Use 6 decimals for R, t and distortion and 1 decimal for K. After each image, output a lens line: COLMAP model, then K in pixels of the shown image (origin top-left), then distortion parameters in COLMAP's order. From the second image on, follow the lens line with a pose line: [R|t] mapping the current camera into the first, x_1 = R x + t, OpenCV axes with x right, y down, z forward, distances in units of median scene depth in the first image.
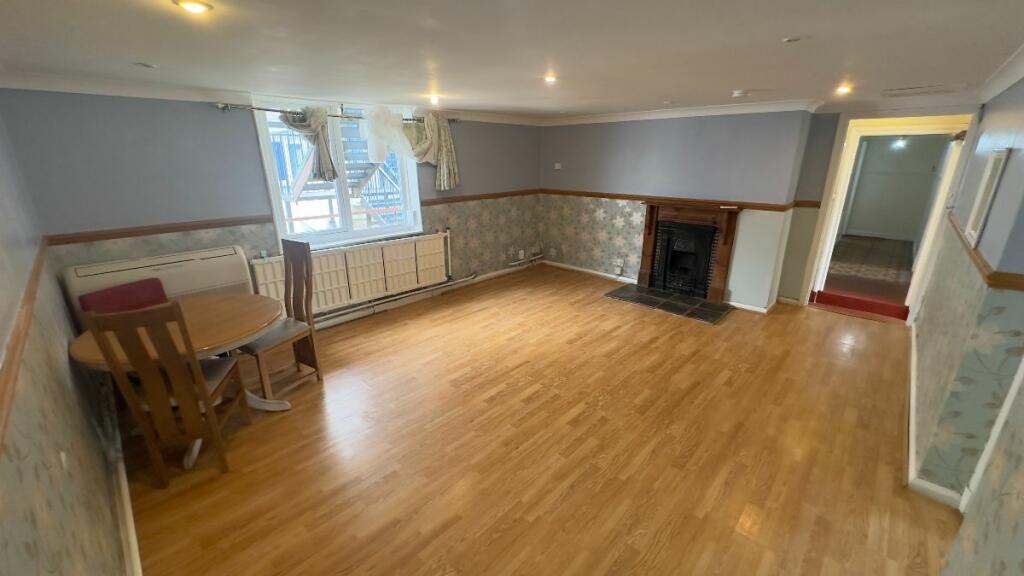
lens RADIAL K [[401.3, 0, 512.0], [0, 401.3, 288.0], [0, 0, 1]] dist [0.017212, 0.000002]
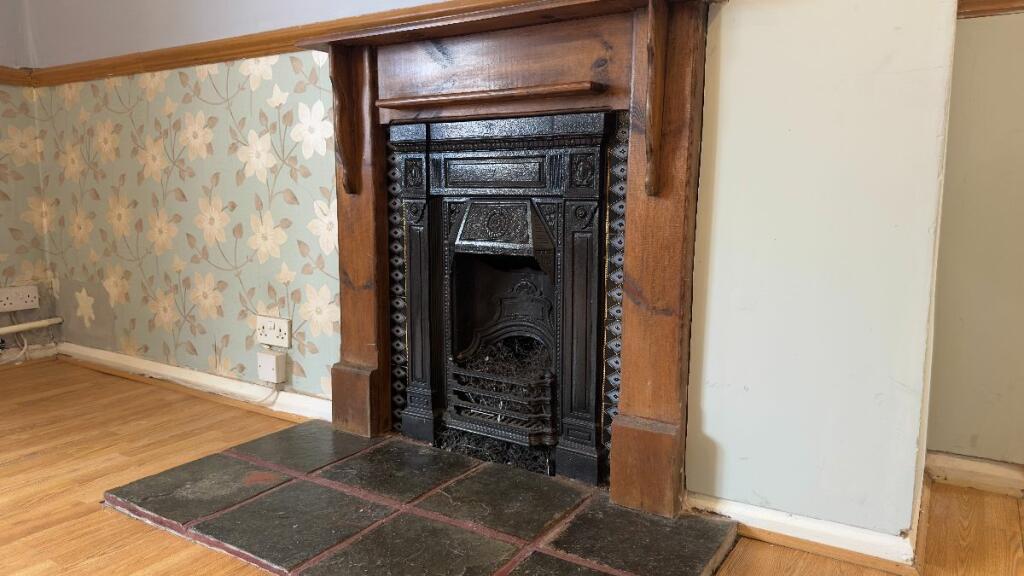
lens RADIAL K [[712.8, 0, 512.0], [0, 712.8, 288.0], [0, 0, 1]] dist [0.001075, 0.000412]
pose [[0.979945, -0.016465, 0.198585, 0.367616], [0.051800, 0.983368, -0.174082, -0.009815], [-0.192416, 0.180877, 0.964500, 0.655500]]
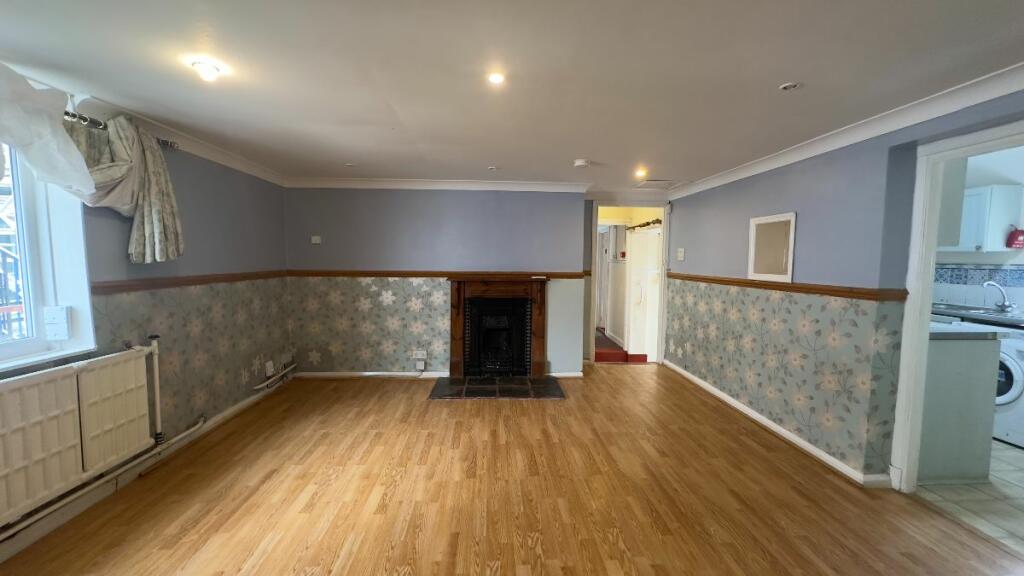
lens RADIAL K [[411.4, 0, 508.1], [0, 411.4, 285.6], [0, 0, 1]] dist [0.000445, 0.000039]
pose [[0.695073, -0.039816, 0.717836, -0.224156], [0.213639, 0.964802, -0.153350, -0.037247], [-0.686464, 0.259948, 0.679113, 0.330029]]
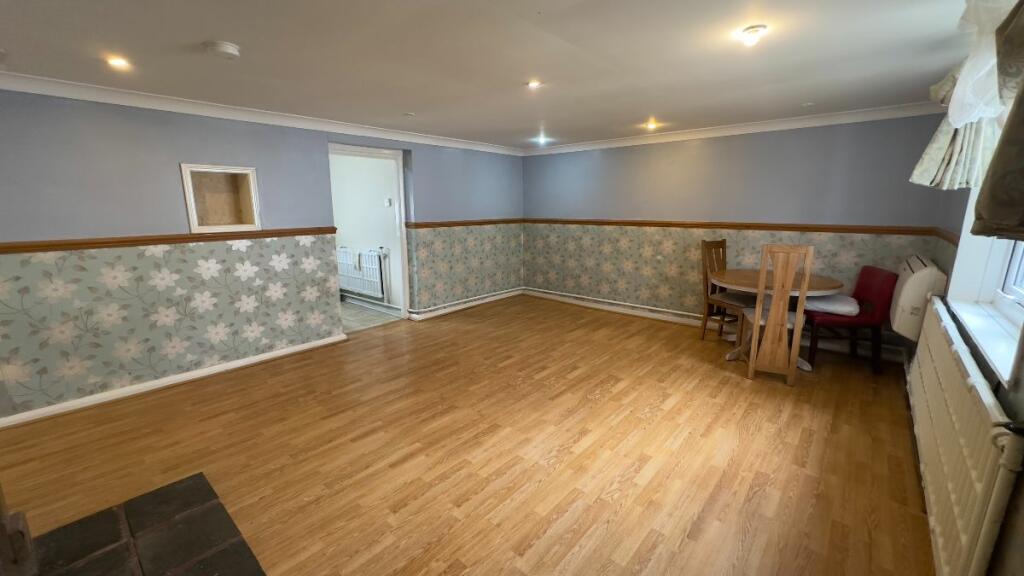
lens RADIAL K [[411.4, 0, 508.1], [0, 411.4, 285.6], [0, 0, 1]] dist [0.000445, 0.000039]
pose [[-0.999314, 0.014899, -0.033892, 0.111436], [-0.003724, 0.870358, 0.492406, -0.325243], [0.036835, 0.492194, -0.869706, 1.169714]]
